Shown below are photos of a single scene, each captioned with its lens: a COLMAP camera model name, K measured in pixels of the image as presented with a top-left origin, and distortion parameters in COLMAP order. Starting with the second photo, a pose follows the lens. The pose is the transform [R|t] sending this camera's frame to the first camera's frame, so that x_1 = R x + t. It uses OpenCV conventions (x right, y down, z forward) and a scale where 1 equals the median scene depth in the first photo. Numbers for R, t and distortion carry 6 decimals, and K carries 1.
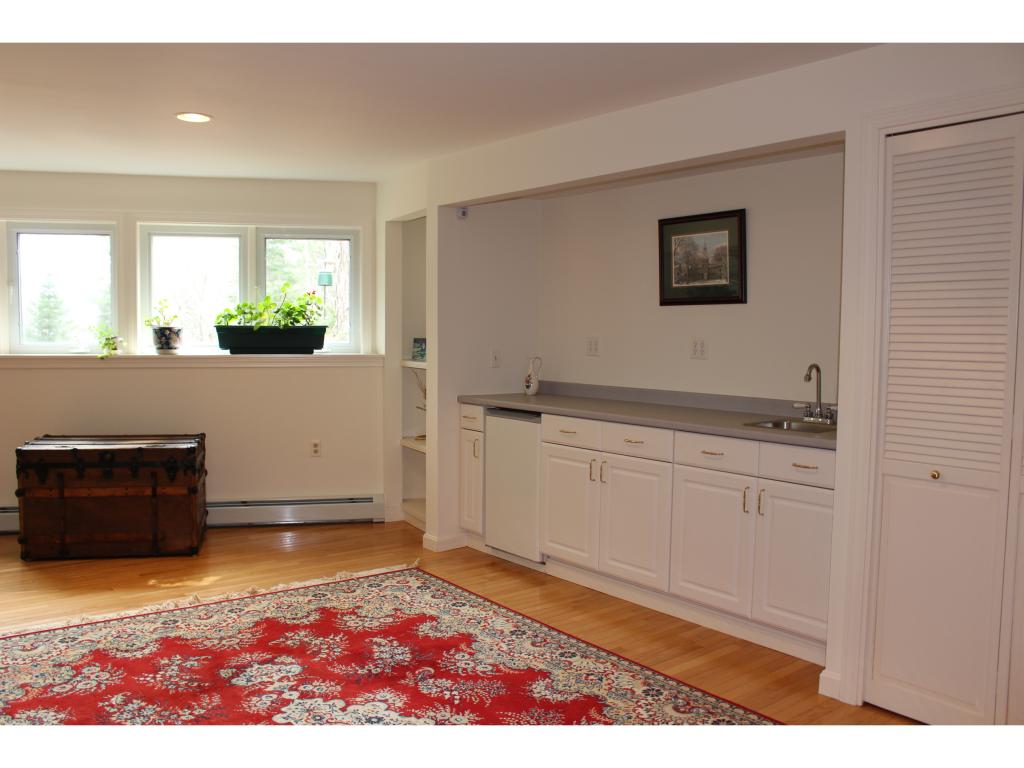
lens RADIAL K [[855.0, 0, 516.0], [0, 855.0, 383.8], [0, 0, 1]] dist [-0.121478, 0.057089]
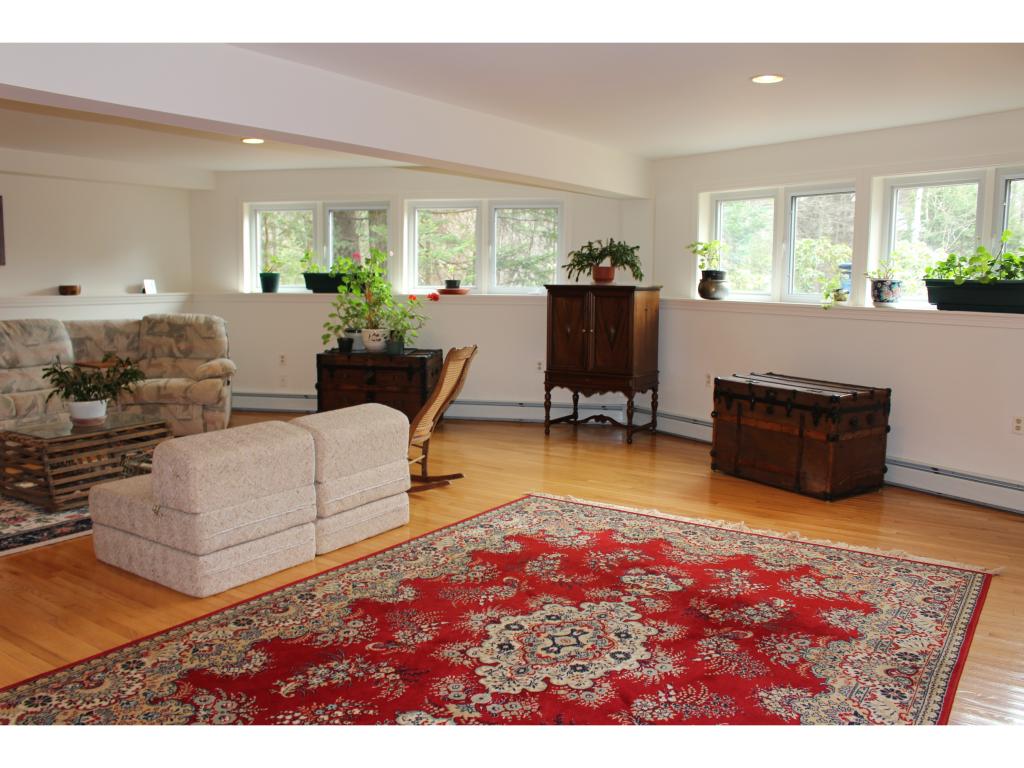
lens RADIAL K [[855.0, 0, 488.4], [0, 855.0, 400.2], [0, 0, 1]] dist [-0.121478, 0.057089]
pose [[0.297936, 0.129895, -0.945707, 0.564174], [-0.061458, 0.991253, 0.116789, -0.017304], [0.952605, 0.023326, 0.303313, 0.347063]]
